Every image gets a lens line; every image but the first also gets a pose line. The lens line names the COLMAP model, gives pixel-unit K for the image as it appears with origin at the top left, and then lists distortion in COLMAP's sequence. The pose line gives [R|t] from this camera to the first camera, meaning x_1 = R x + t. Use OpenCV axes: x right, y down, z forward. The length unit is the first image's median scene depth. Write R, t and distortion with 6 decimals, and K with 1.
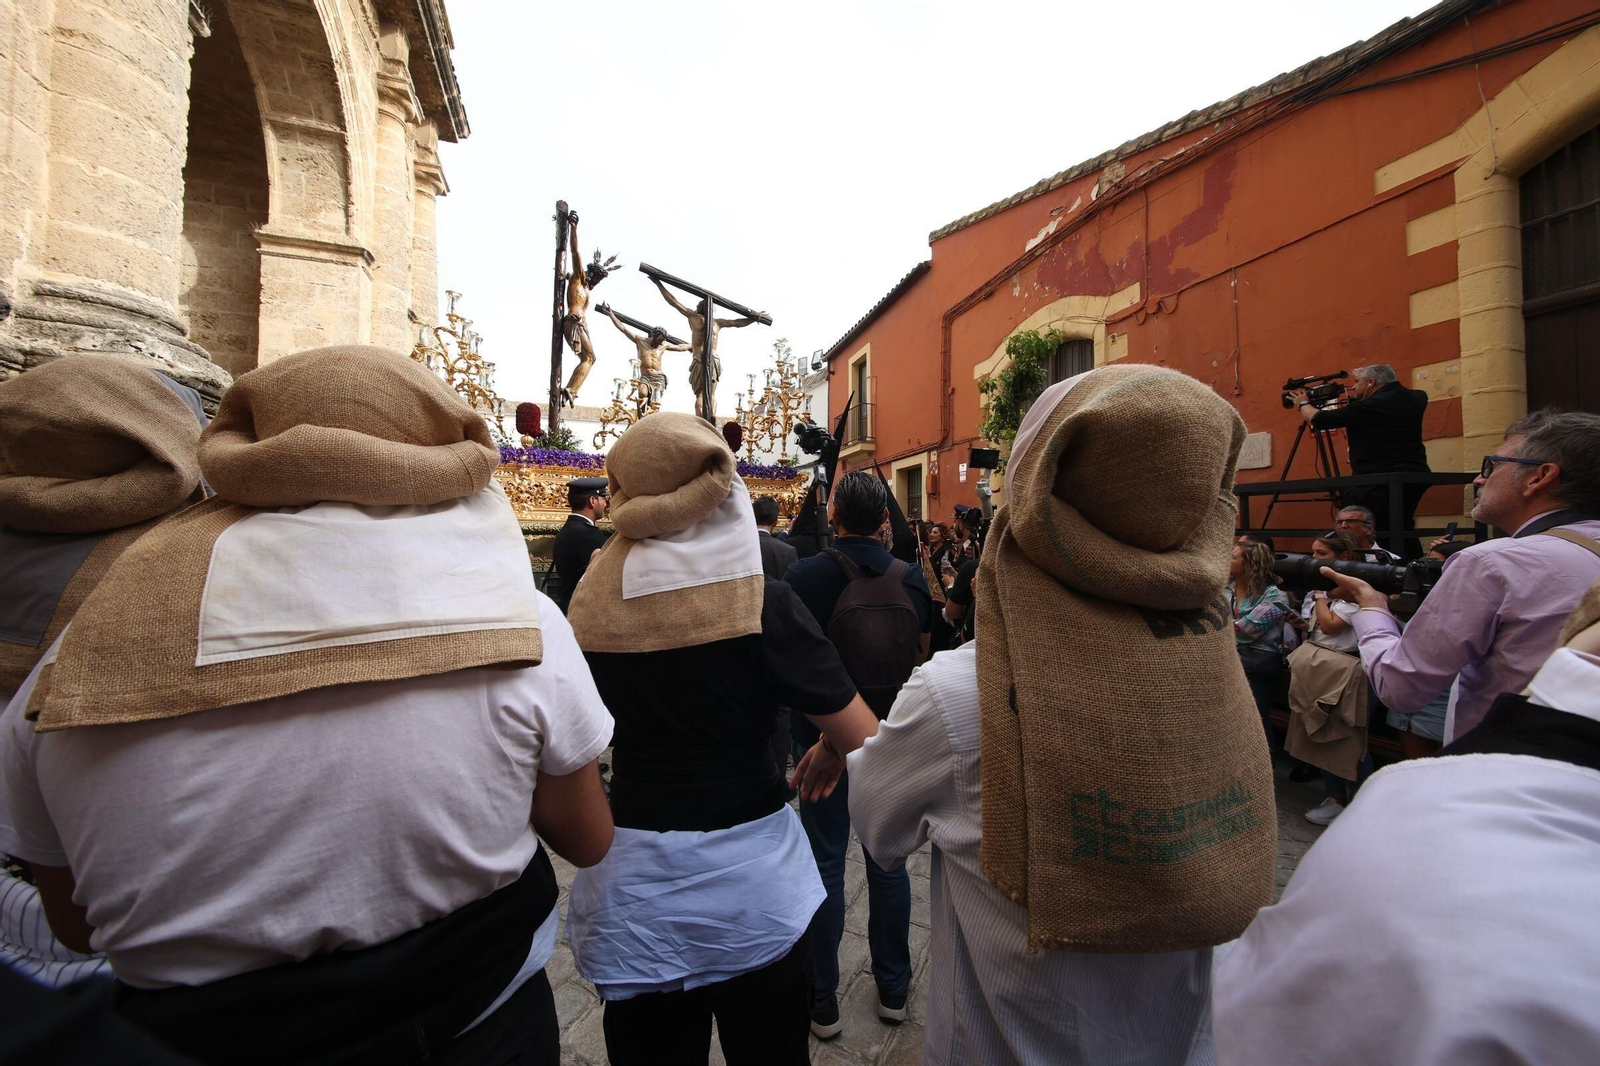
lens RADIAL K [[556.4, 0, 799.6], [0, 556.4, 541.7], [0, 0, 1]] dist [-0.002605, -0.001042]
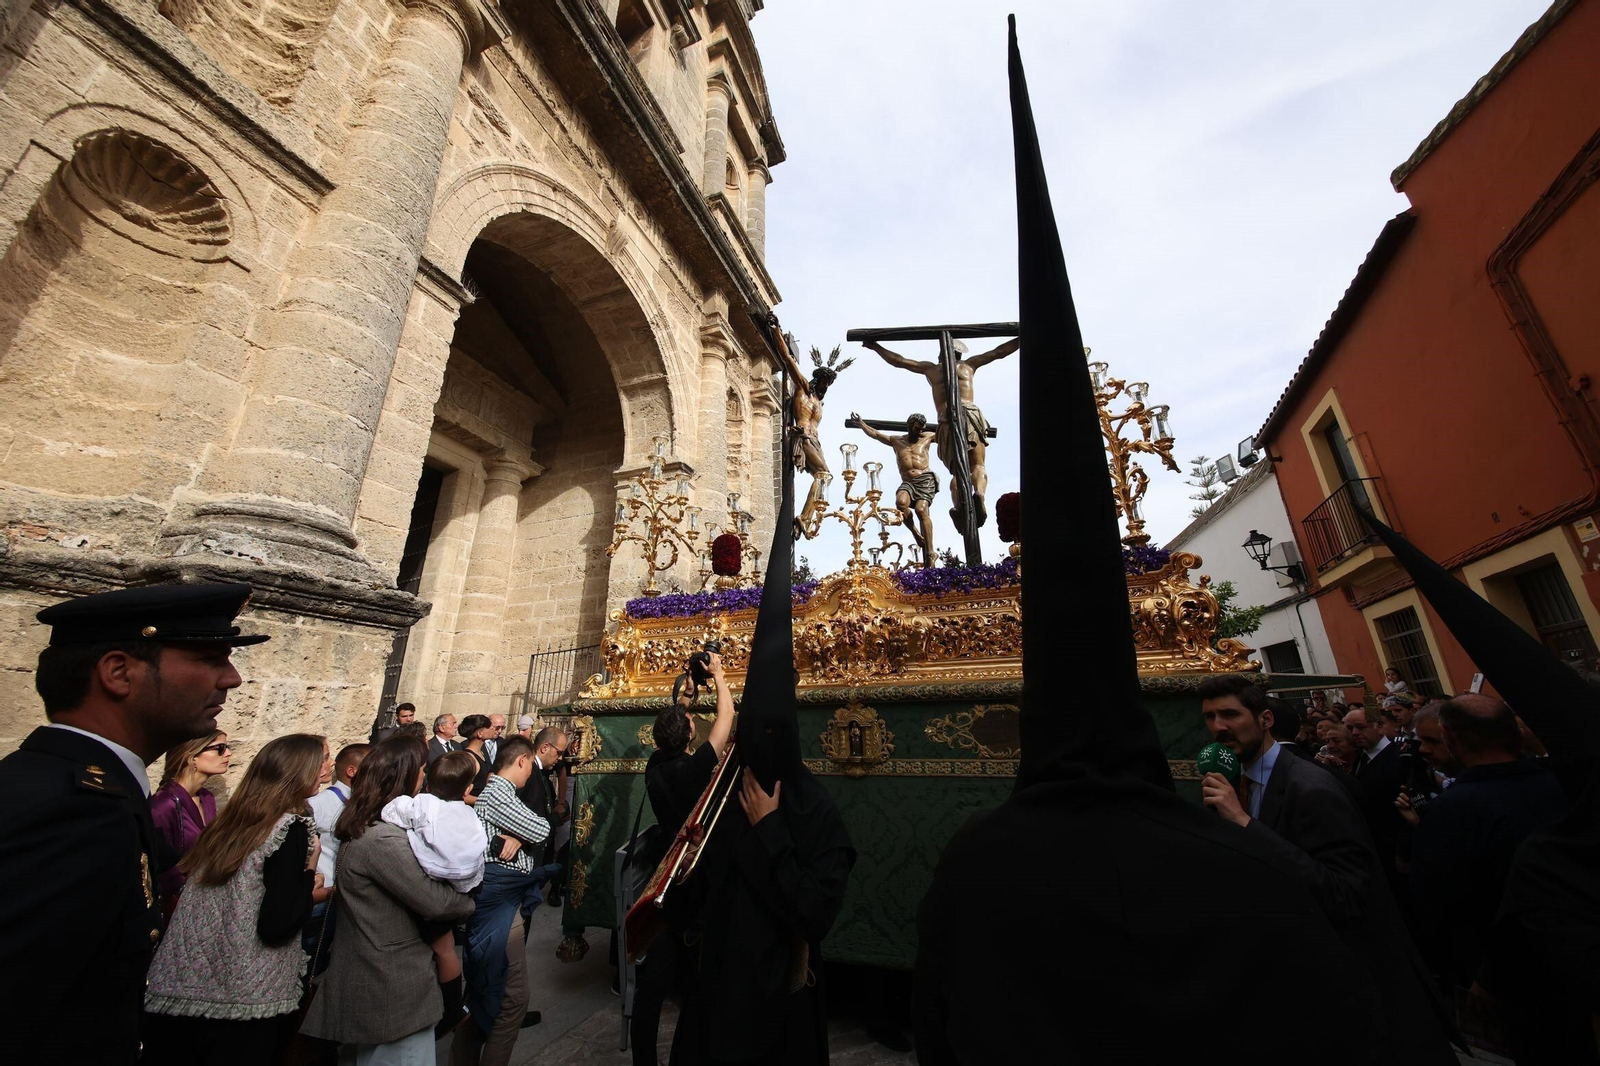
lens RADIAL K [[556.4, 0, 796.5], [0, 556.4, 536.0], [0, 0, 1]] dist [-0.002605, -0.001042]
pose [[0.750253, -0.244380, -0.614328, 0.035555], [0.039810, 0.944192, -0.326982, -0.014182], [0.659952, 0.220863, 0.718111, 0.421600]]
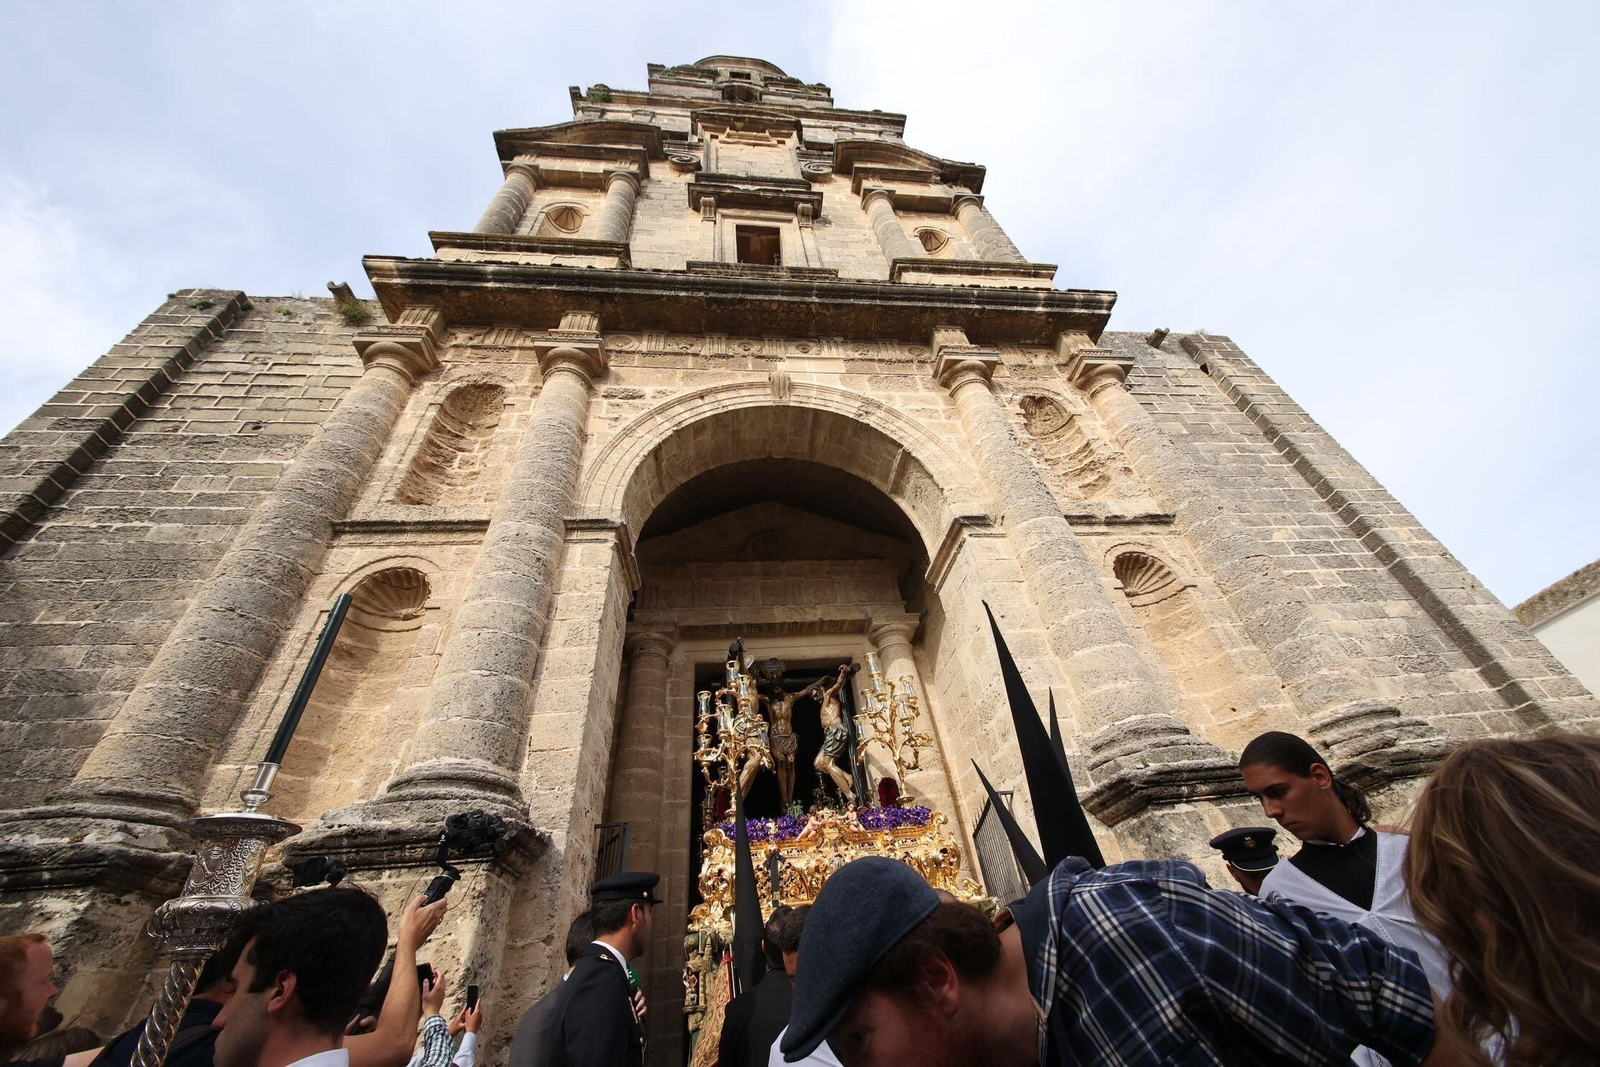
lens RADIAL K [[556.4, 0, 791.9], [0, 556.4, 543.8], [0, 0, 1]] dist [-0.002605, -0.001042]
pose [[-0.266862, -0.597607, -0.756075, -0.122837], [0.107166, 0.761260, -0.639530, 0.009653], [0.957758, -0.251692, -0.139108, 0.935644]]
